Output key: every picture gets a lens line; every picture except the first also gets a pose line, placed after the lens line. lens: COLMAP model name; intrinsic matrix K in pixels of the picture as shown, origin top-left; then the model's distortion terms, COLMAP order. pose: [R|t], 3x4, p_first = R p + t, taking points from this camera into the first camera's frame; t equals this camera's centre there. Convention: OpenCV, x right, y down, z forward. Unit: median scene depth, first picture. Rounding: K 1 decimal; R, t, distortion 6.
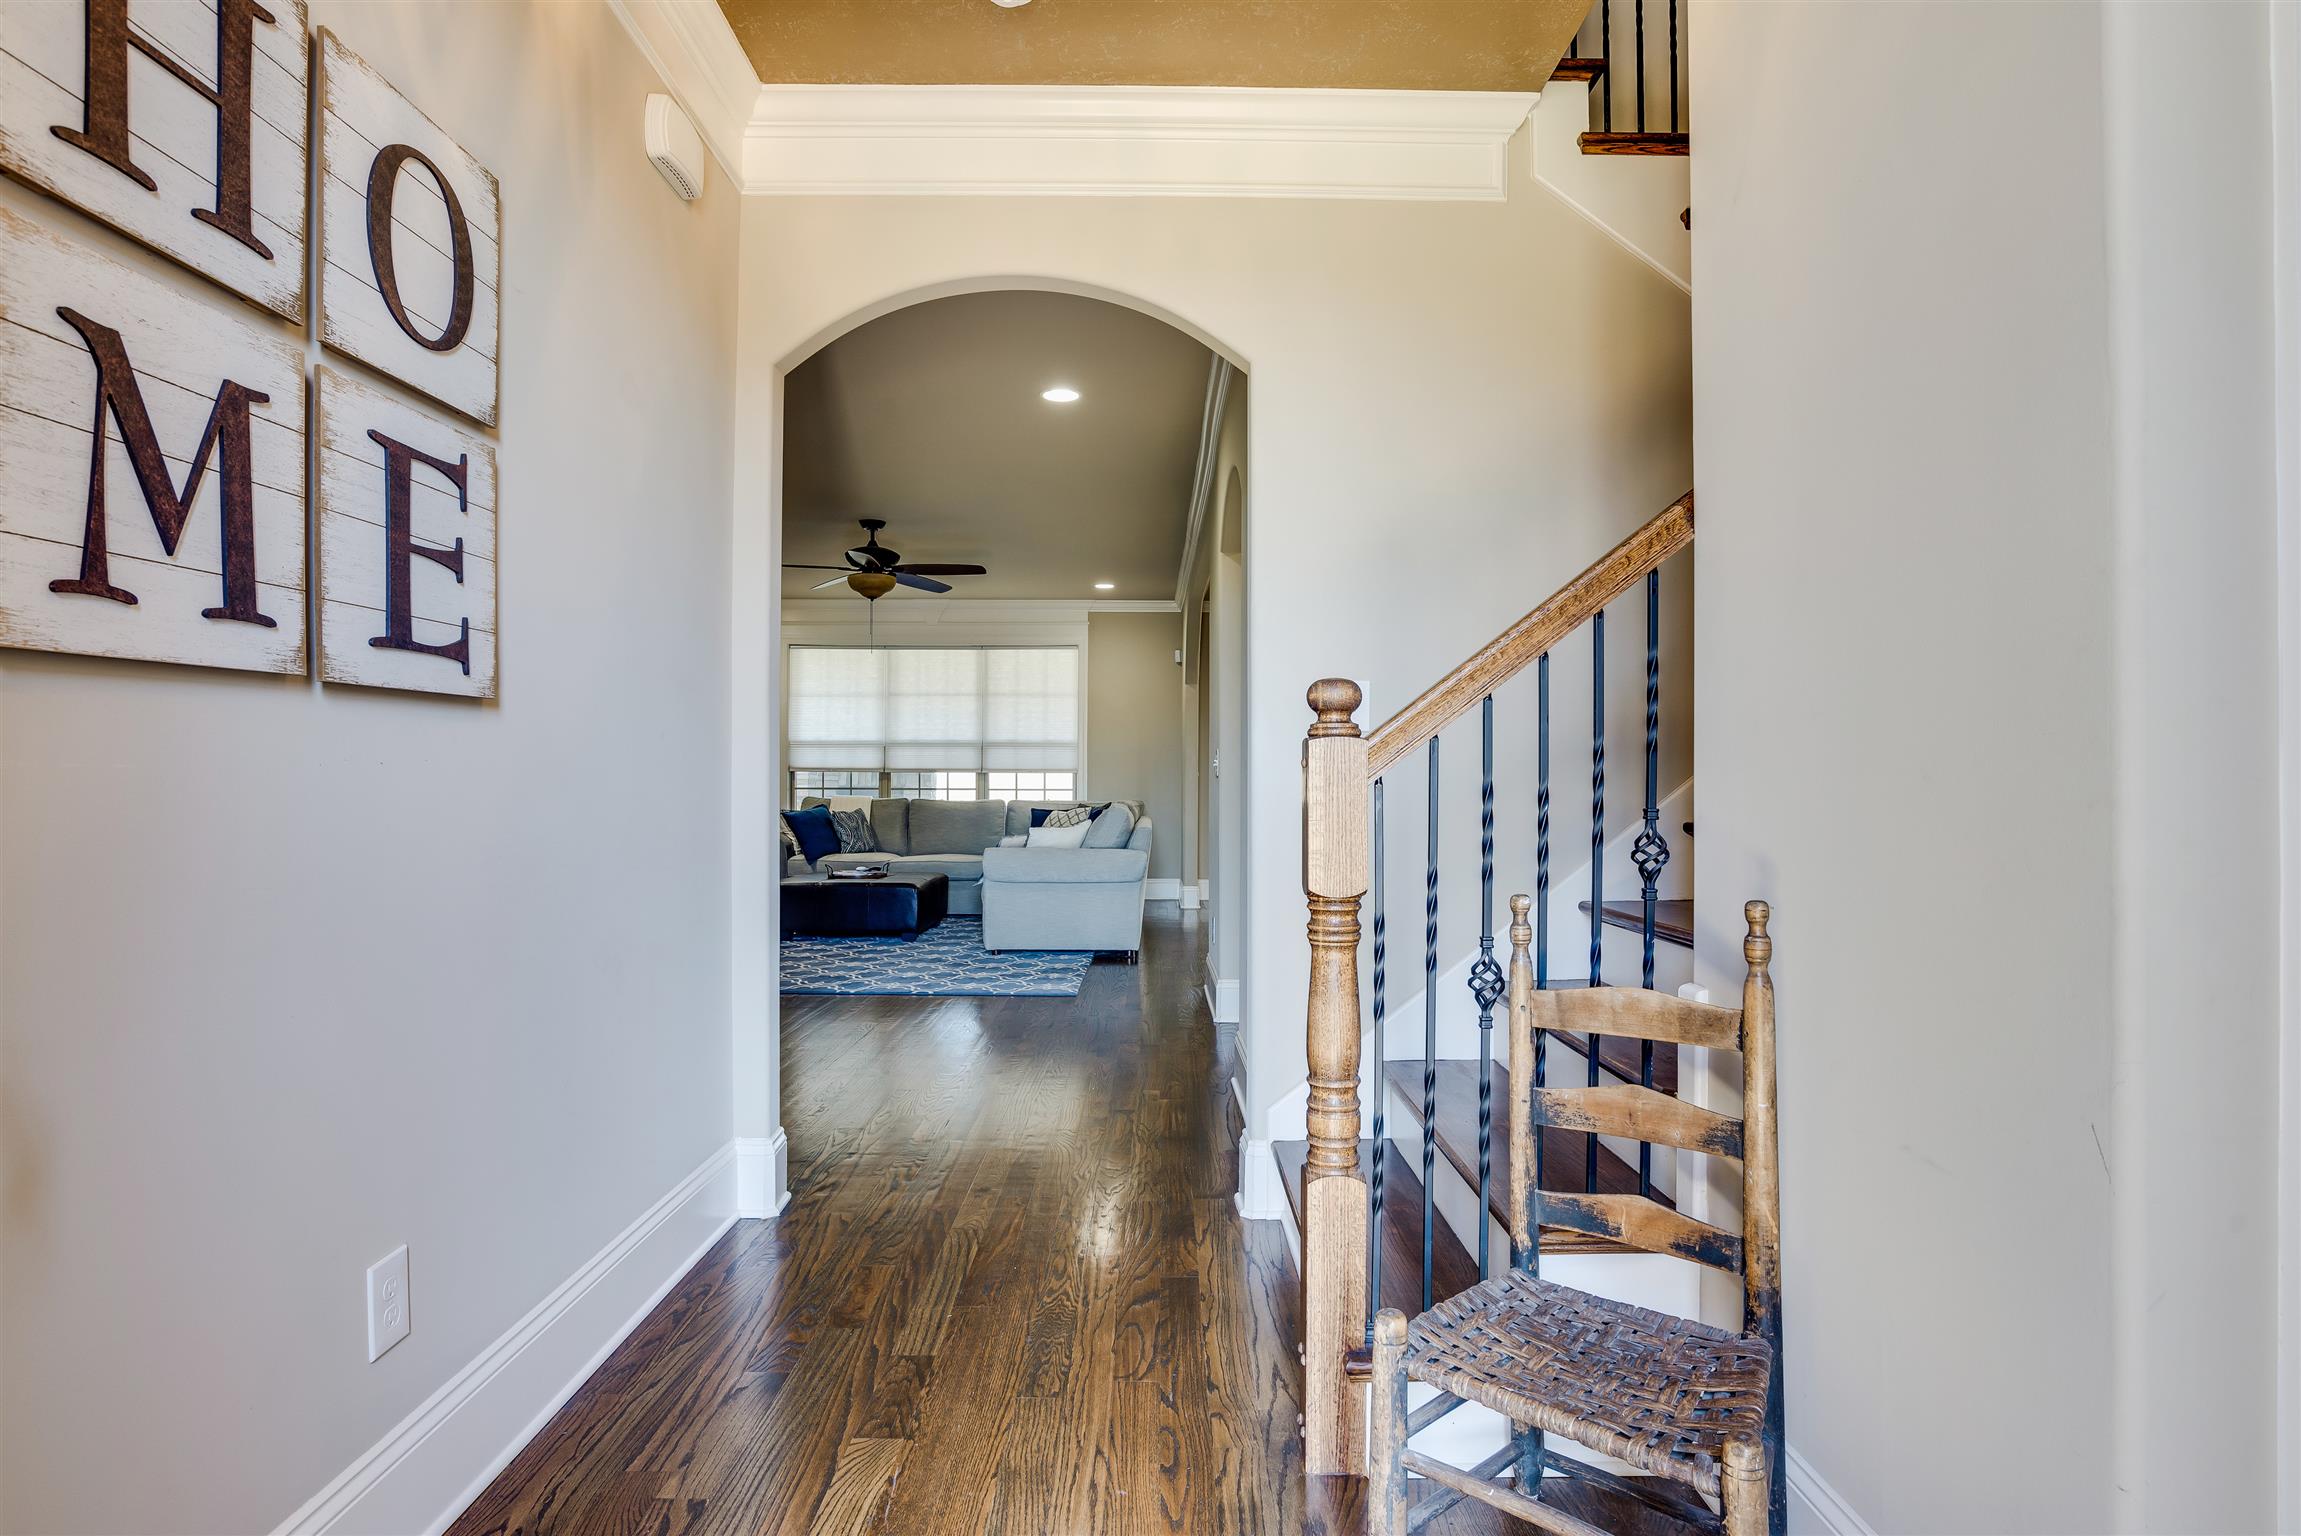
lens RADIAL K [[1167.8, 0, 1150.4], [0, 1167.8, 778.0], [0, 0, 1]] dist [-0.026255, 0.001362]
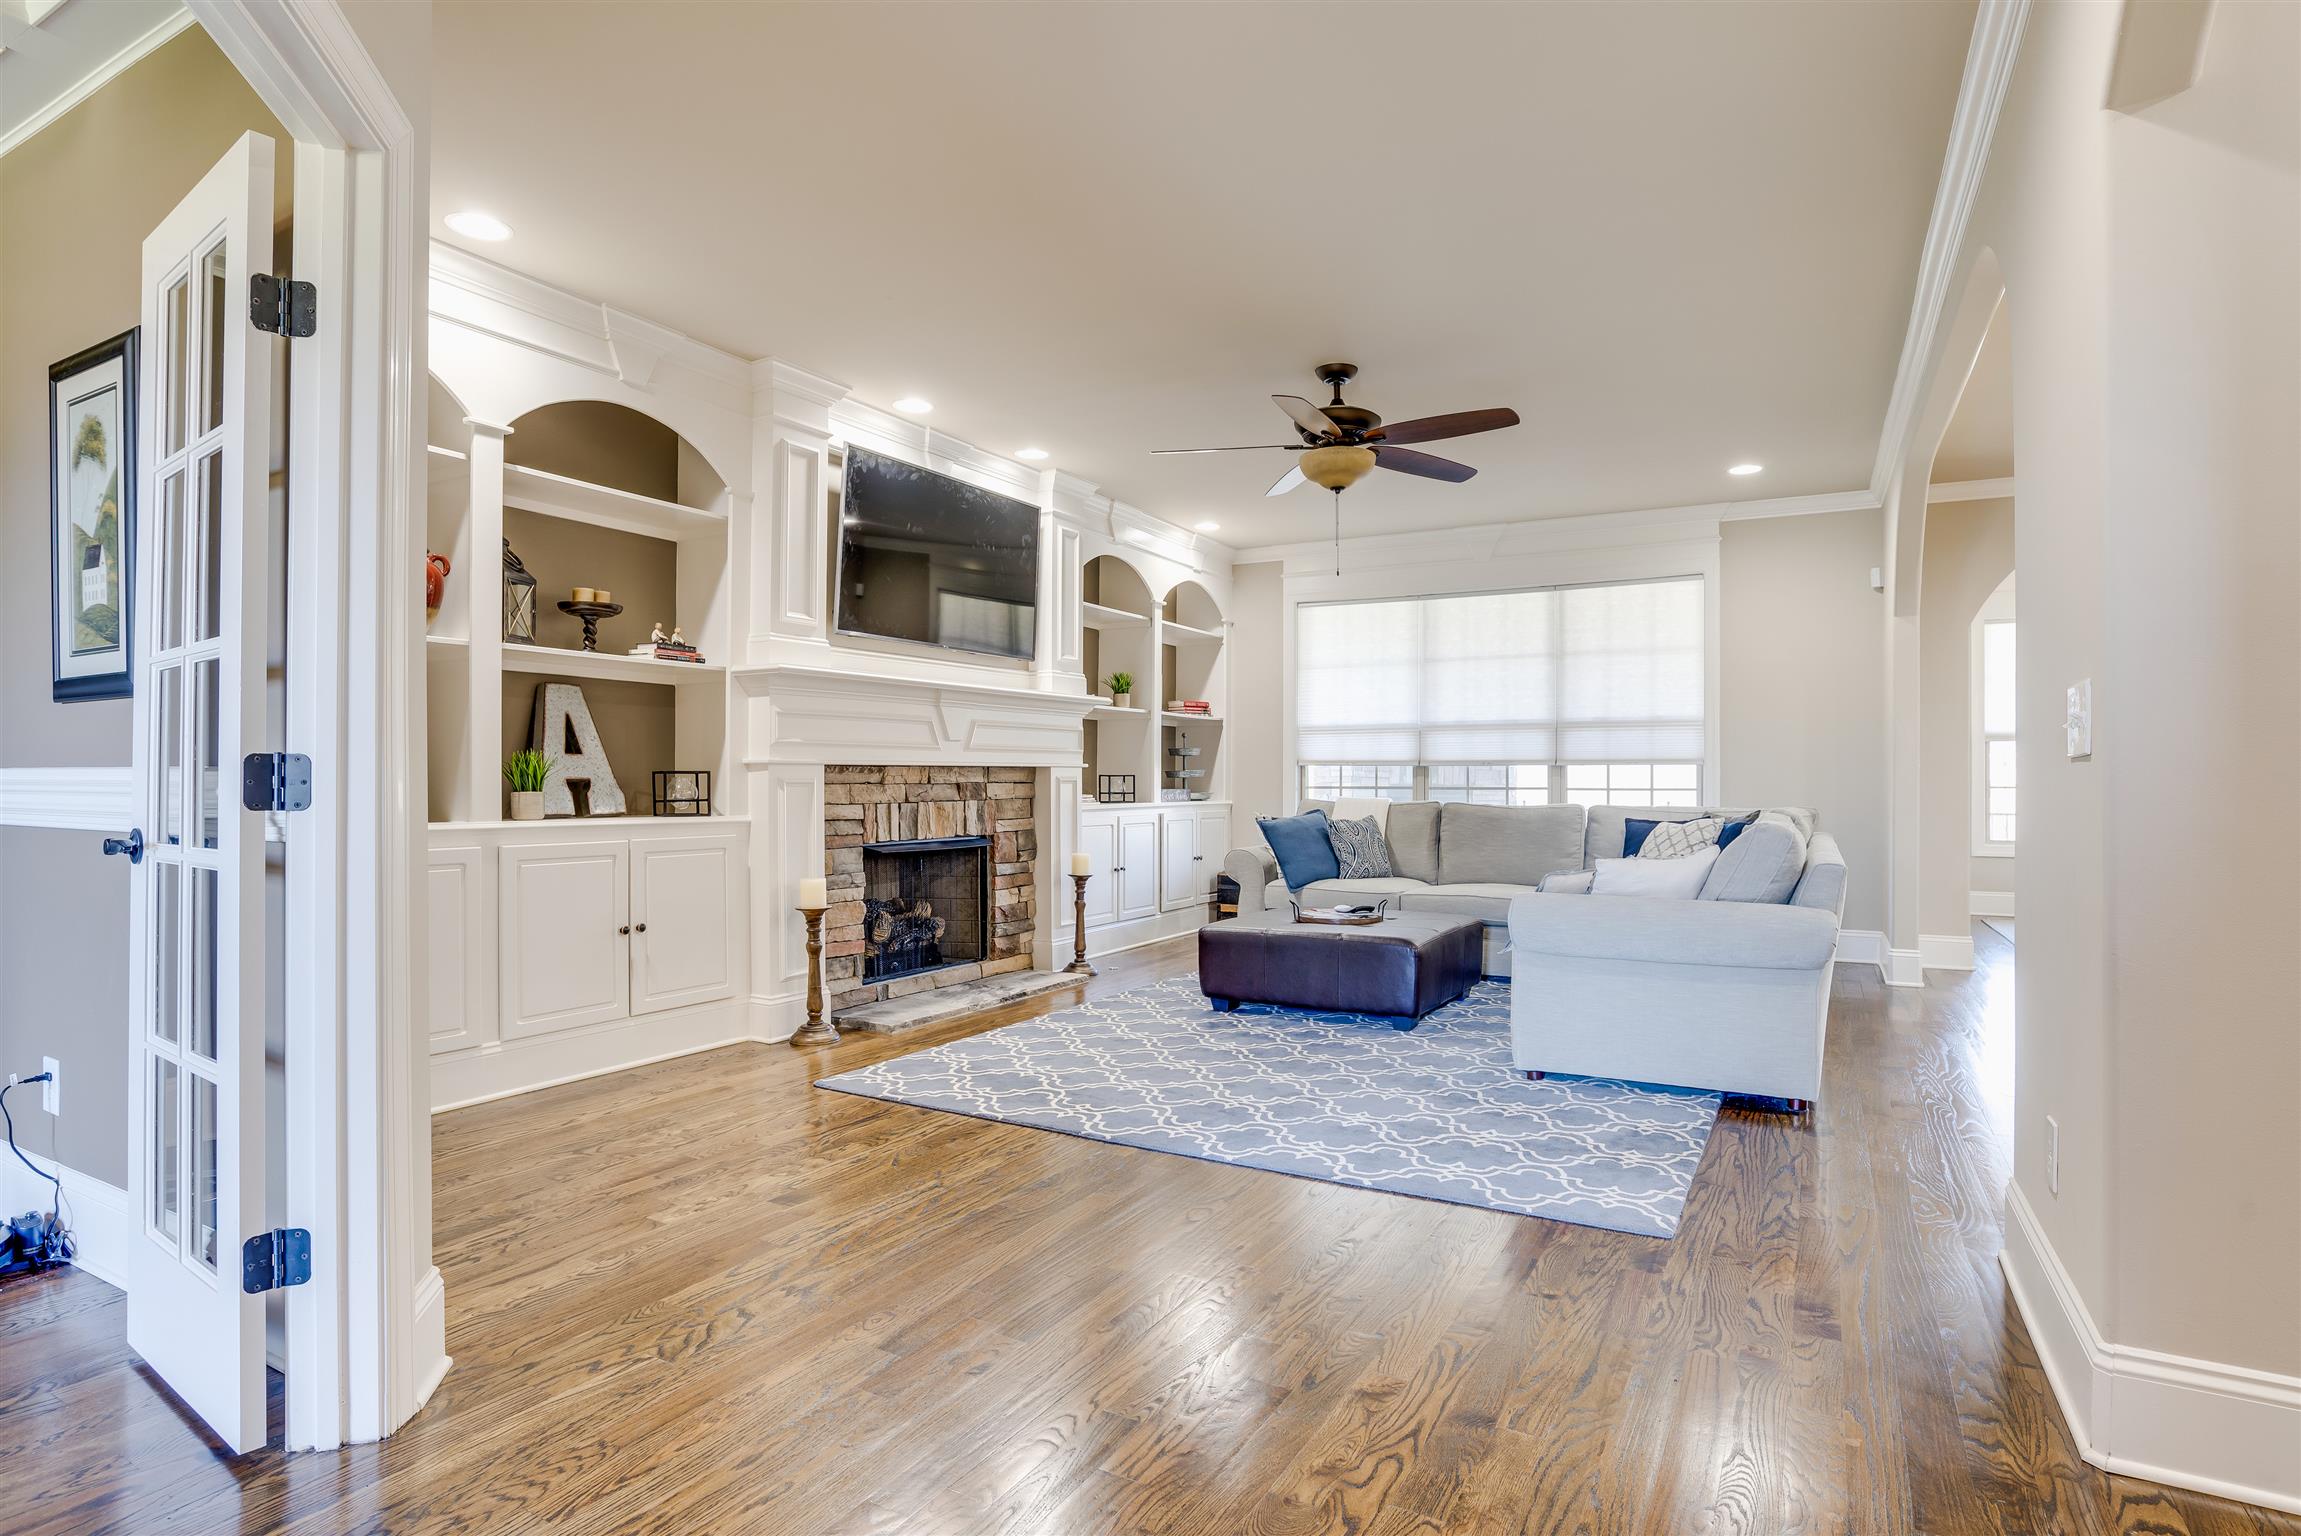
lens RADIAL K [[1167.8, 0, 1163.1], [0, 1167.8, 774.2], [0, 0, 1]] dist [-0.026255, 0.001362]
pose [[0.872047, -0.004522, -0.489401, -0.008226], [0.003372, 0.999989, -0.003233, 0.002322], [0.489411, 0.001169, 0.872053, 0.292189]]
